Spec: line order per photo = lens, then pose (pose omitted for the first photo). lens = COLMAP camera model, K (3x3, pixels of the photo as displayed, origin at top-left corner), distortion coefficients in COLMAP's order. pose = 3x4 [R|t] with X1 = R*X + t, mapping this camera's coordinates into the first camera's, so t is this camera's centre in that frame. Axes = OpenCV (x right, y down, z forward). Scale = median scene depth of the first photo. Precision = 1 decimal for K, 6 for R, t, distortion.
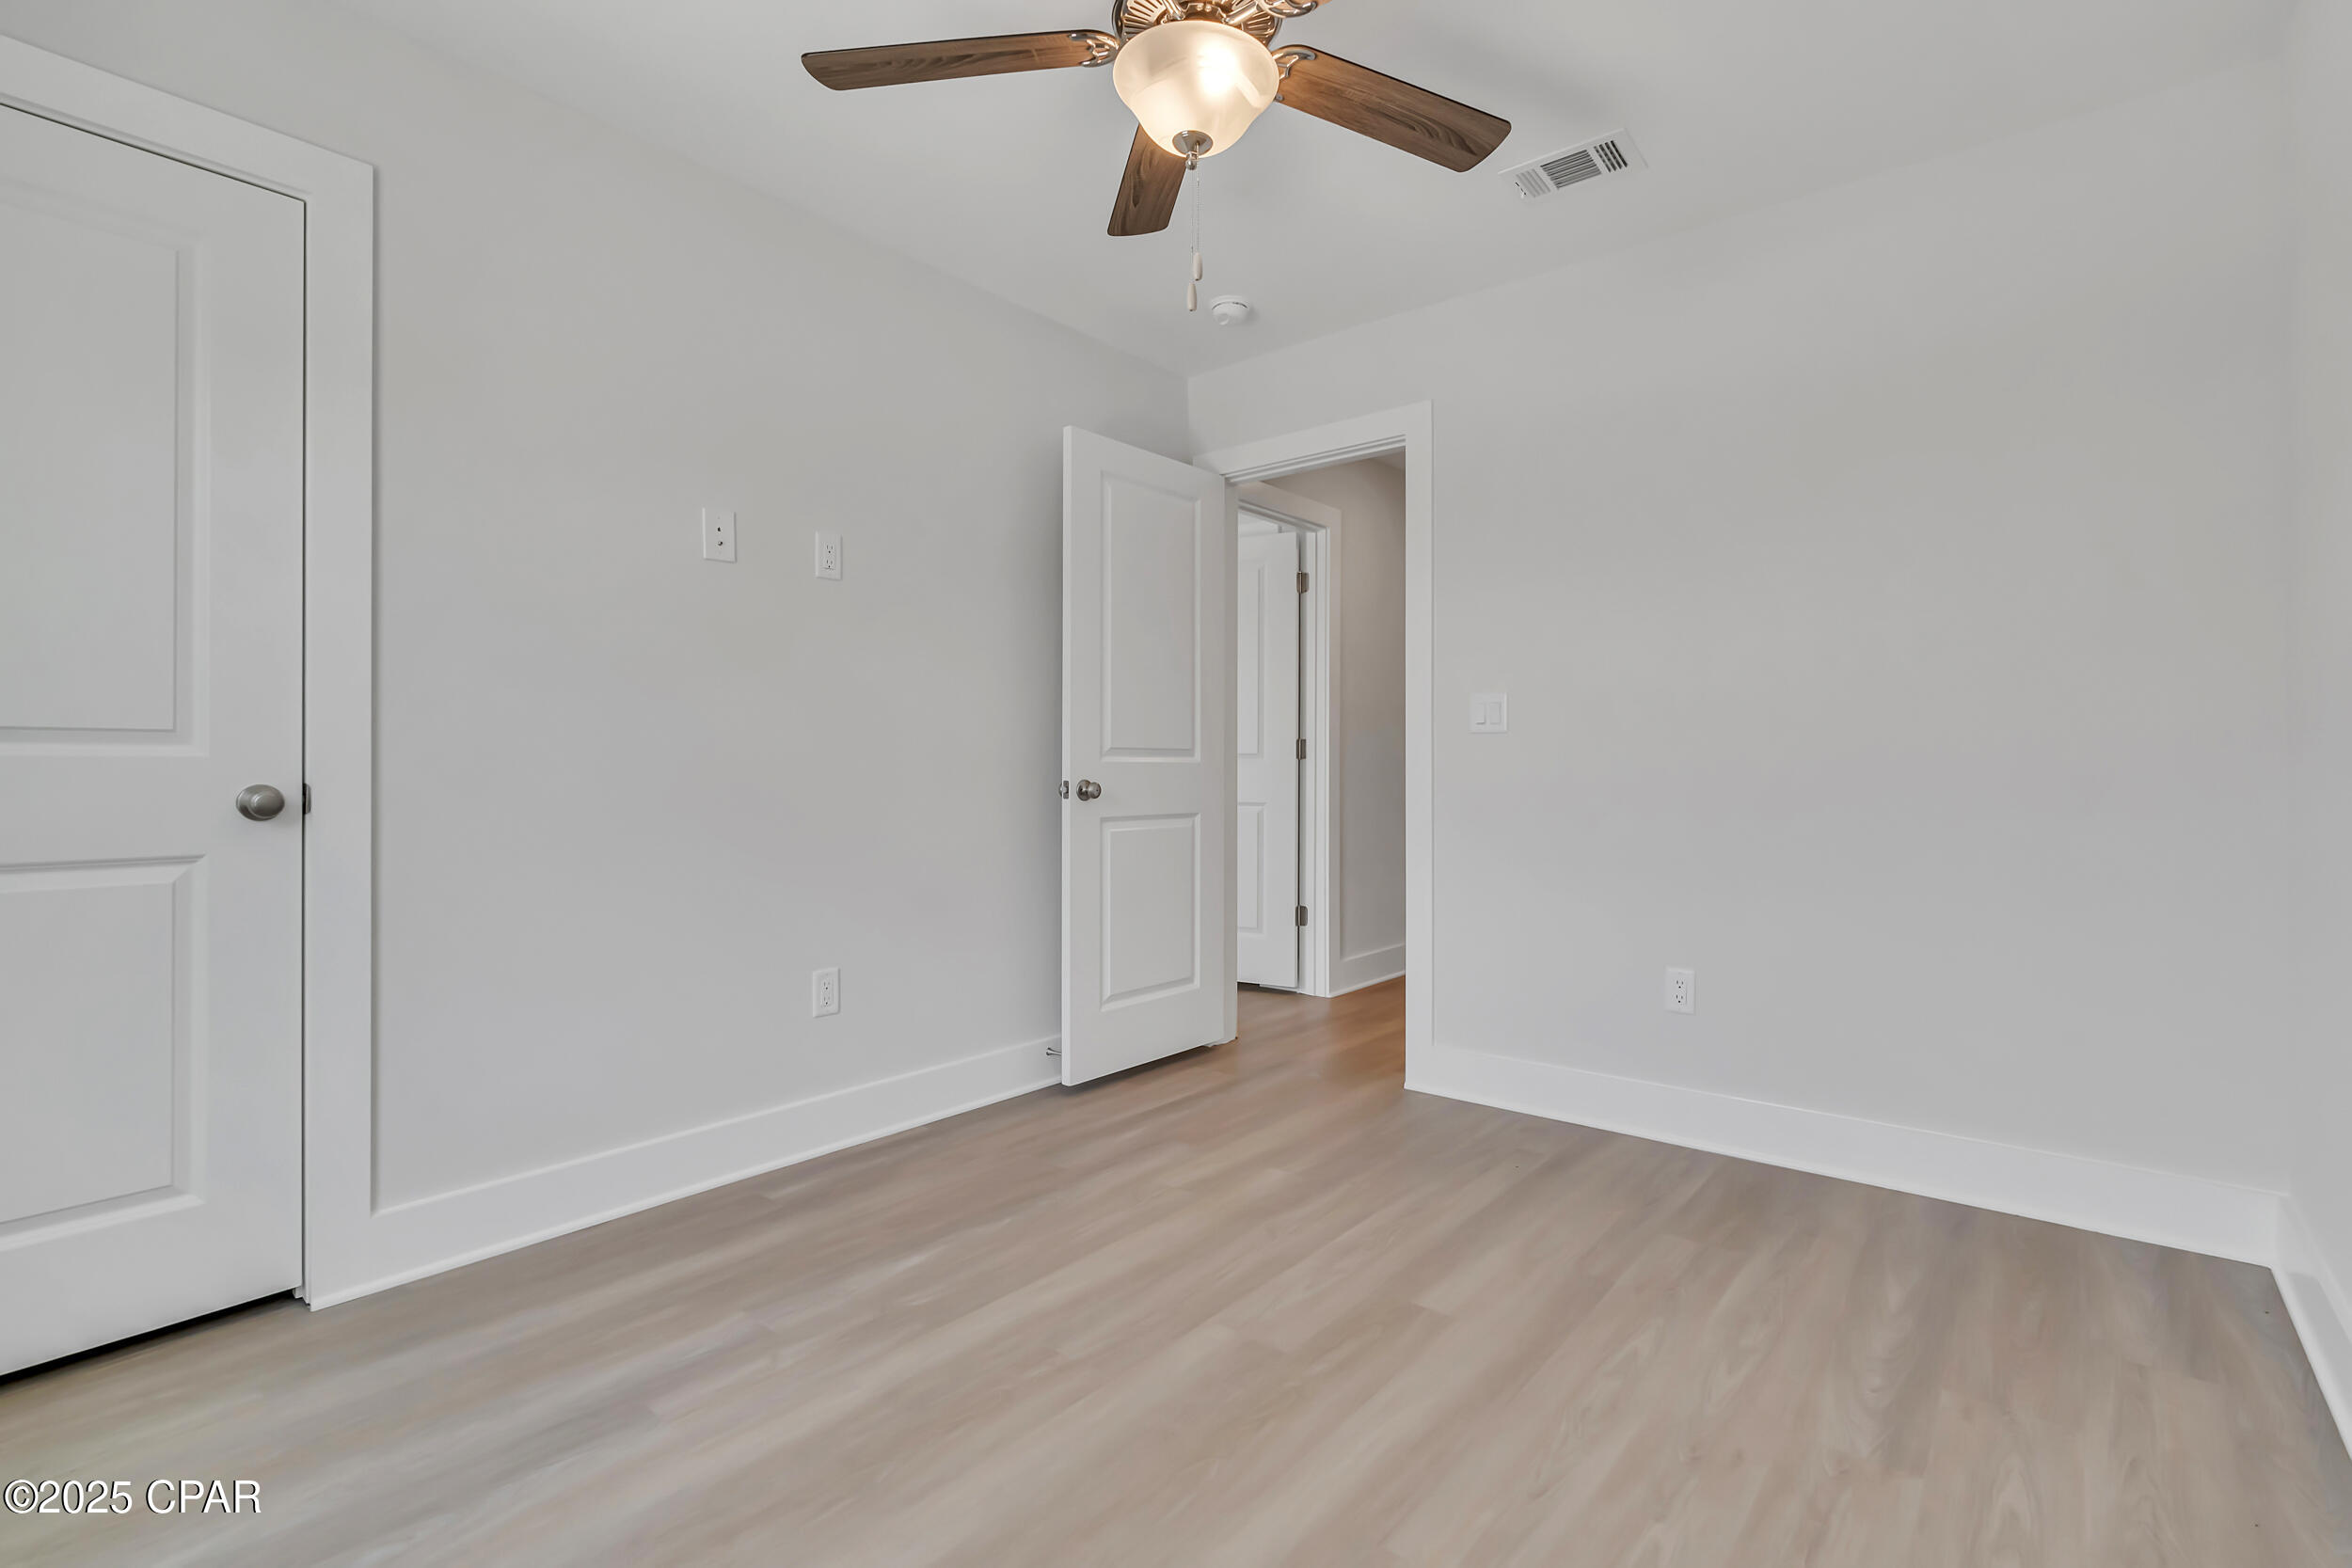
lens RADIAL K [[1061.9, 0, 1183.4], [0, 1061.9, 768.7], [0, 0, 1]] dist [-0.005847, 0.000983]
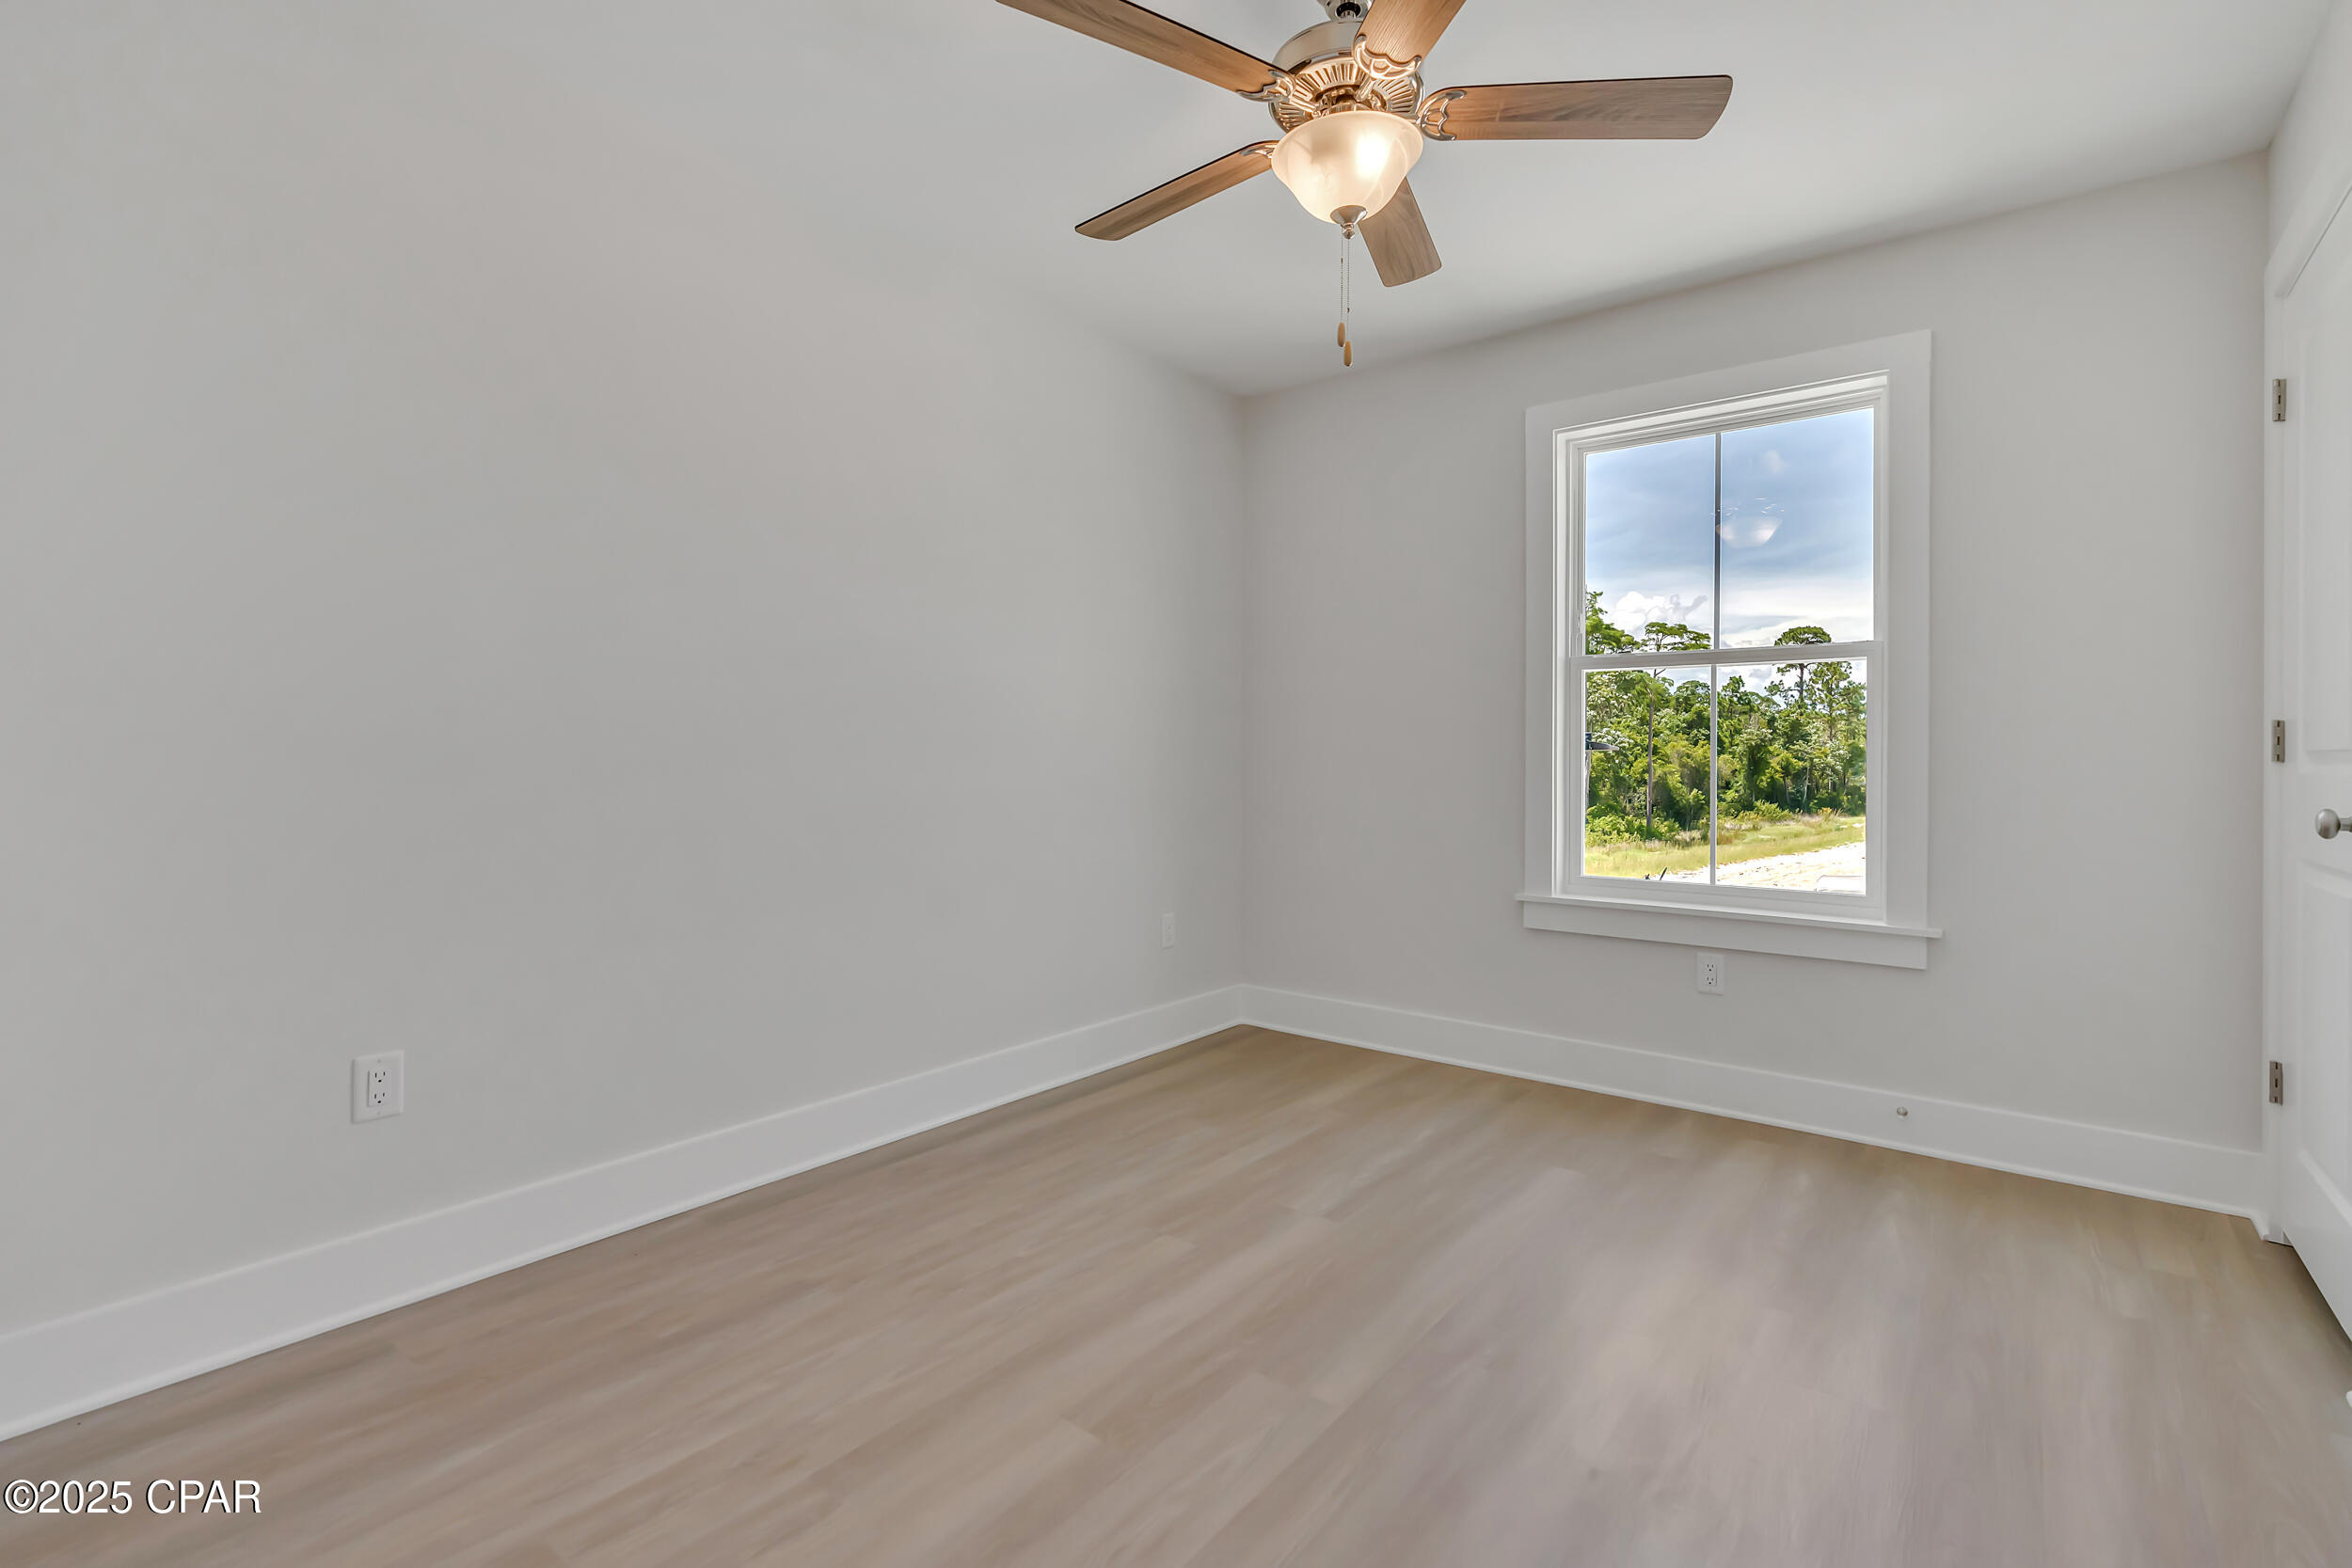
lens RADIAL K [[1061.9, 0, 1183.4], [0, 1061.9, 768.7], [0, 0, 1]] dist [-0.005847, 0.000983]
pose [[-0.999745, -0.006308, -0.021661, 0.194272], [-0.006635, 0.999865, 0.015060, -0.023172], [0.021564, 0.015200, -0.999652, 2.020857]]
